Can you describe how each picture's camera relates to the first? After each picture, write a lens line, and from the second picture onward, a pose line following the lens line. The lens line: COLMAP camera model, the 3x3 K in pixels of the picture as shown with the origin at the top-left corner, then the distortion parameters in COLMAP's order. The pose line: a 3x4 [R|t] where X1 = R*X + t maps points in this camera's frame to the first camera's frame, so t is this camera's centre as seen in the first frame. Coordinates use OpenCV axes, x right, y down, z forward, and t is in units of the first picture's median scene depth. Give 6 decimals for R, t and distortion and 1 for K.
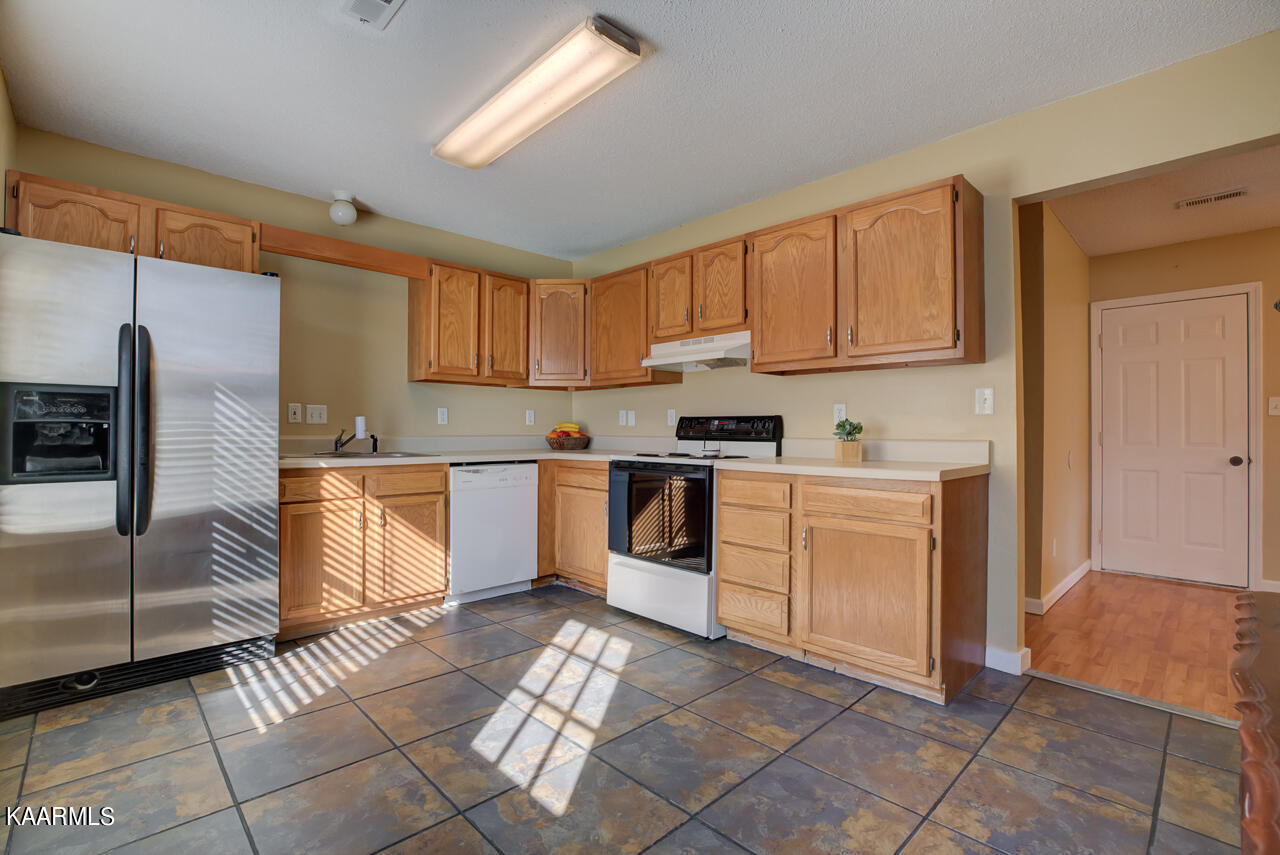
lens RADIAL K [[582.7, 0, 639.9], [0, 582.7, 426.6], [0, 0, 1]] dist [-0.036349, 0.007834]
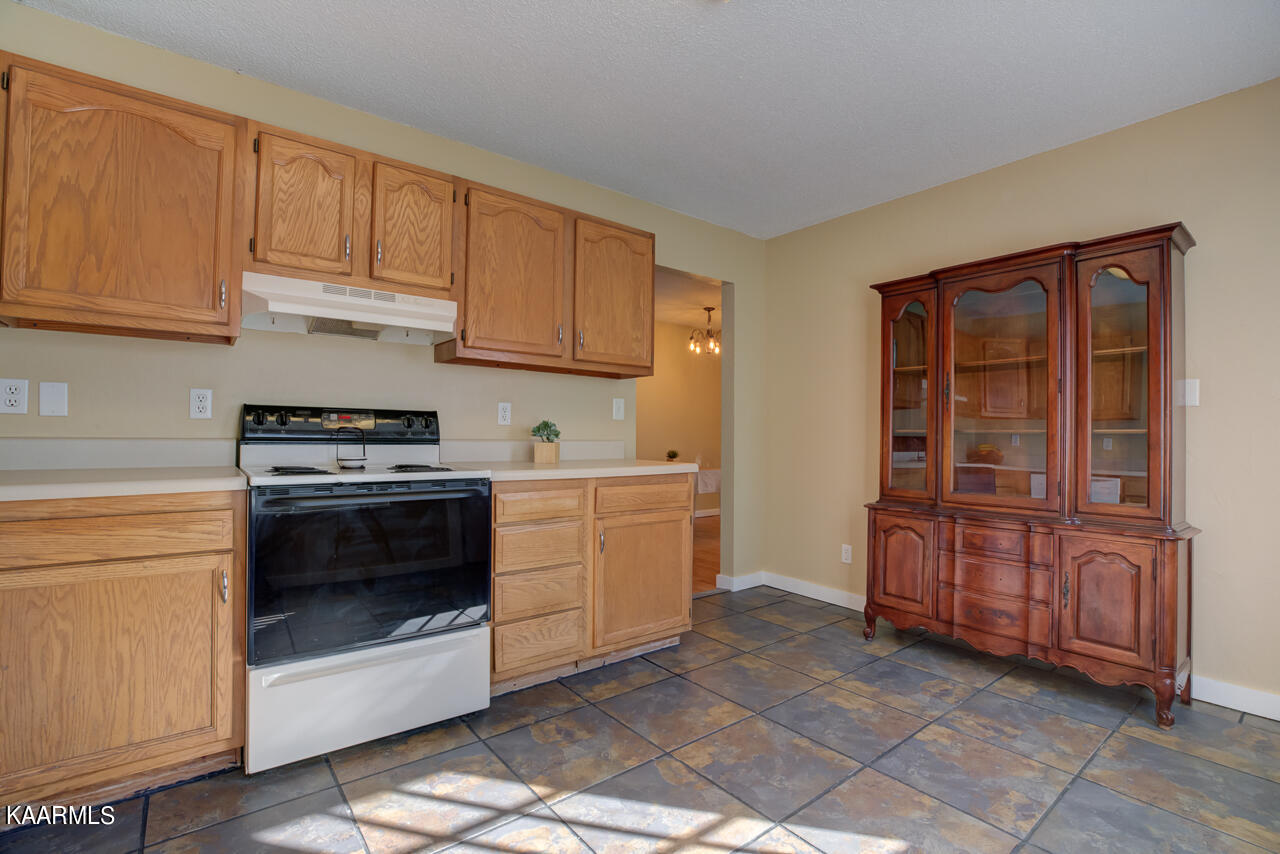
lens RADIAL K [[582.7, 0, 644.8], [0, 582.7, 426.8], [0, 0, 1]] dist [-0.036349, 0.007834]
pose [[0.100782, 0.009738, 0.994861, -0.639948], [-0.018527, 0.999797, -0.007909, 0.003707], [-0.994736, -0.017635, 0.100942, 0.767601]]
